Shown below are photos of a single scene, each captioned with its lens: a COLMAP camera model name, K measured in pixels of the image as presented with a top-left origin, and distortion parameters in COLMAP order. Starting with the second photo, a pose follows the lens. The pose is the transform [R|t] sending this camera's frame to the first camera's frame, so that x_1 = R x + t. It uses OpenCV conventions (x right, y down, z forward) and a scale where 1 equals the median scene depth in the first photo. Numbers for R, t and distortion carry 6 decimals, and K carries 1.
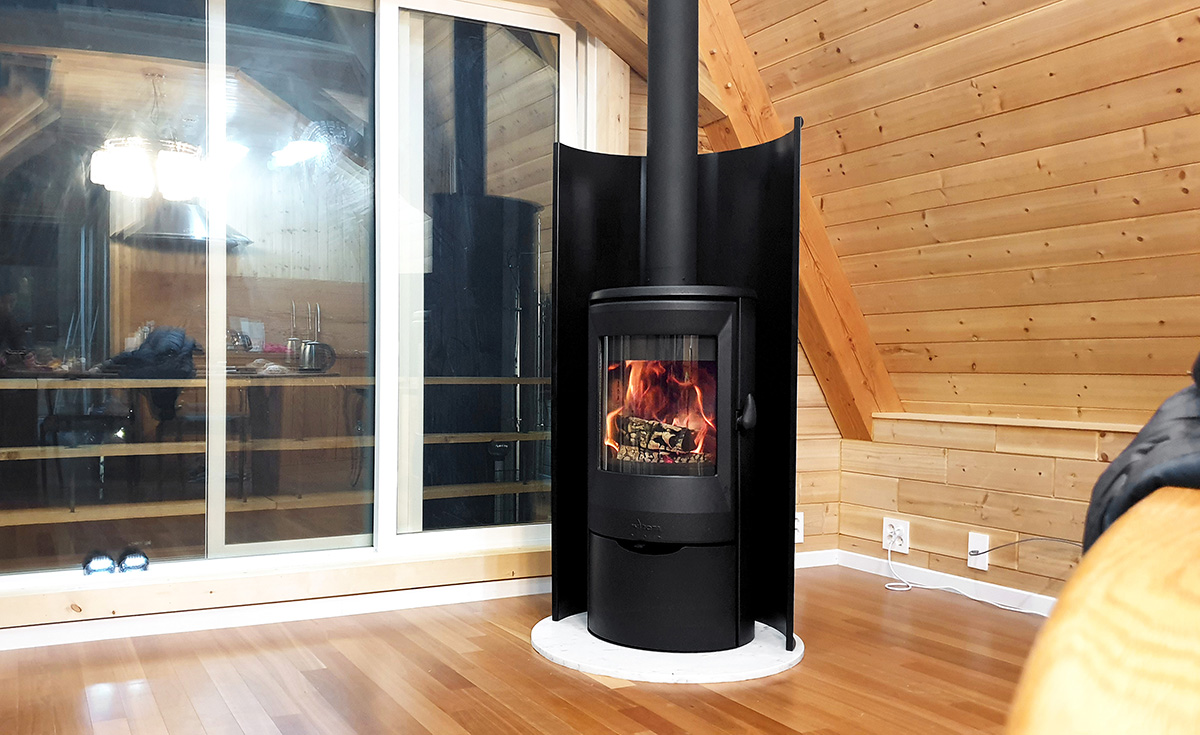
lens RADIAL K [[1008.4, 0, 512.0], [0, 1008.4, 382.5], [0, 0, 1]] dist [-0.031113, 0.064871]
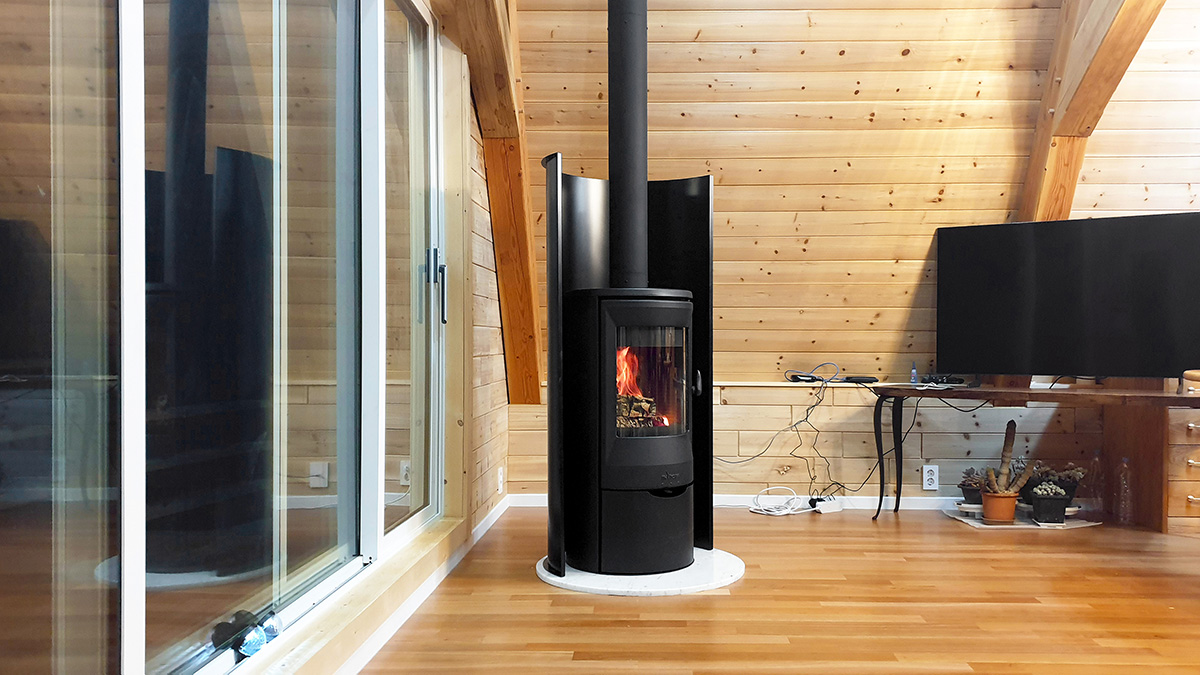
lens RADIAL K [[942.2, 0, 635.3], [0, 942.2, 361.1], [0, 0, 1]] dist [0.067578, 0.000839]
pose [[0.464031, -0.024145, 0.885490, -0.781084], [0.013999, 0.999704, 0.019923, -0.023410], [-0.885708, 0.003151, 0.464232, 0.388468]]
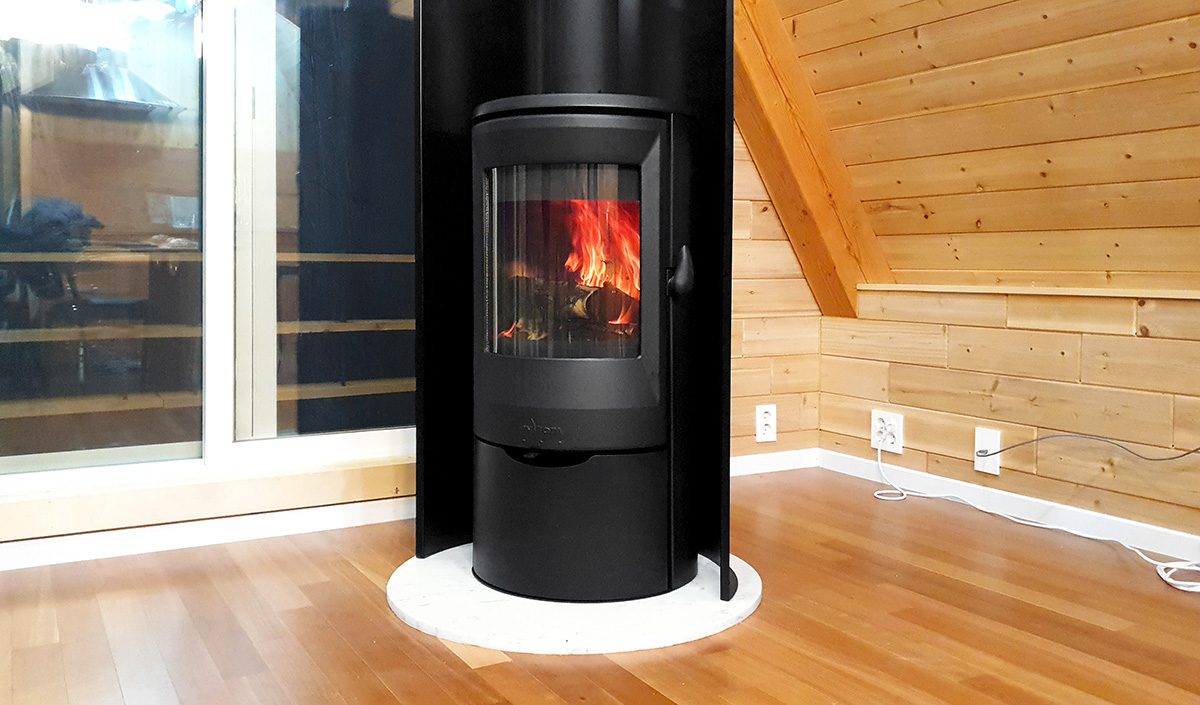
lens RADIAL K [[989.7, 0, 569.8], [0, 989.7, 266.1], [0, 0, 1]] dist [0.033135, -0.048315]
pose [[0.998583, -0.004910, 0.052982, 0.091812], [0.005510, 0.999922, -0.011198, 0.027794], [-0.052922, 0.011474, 0.998533, 0.228869]]
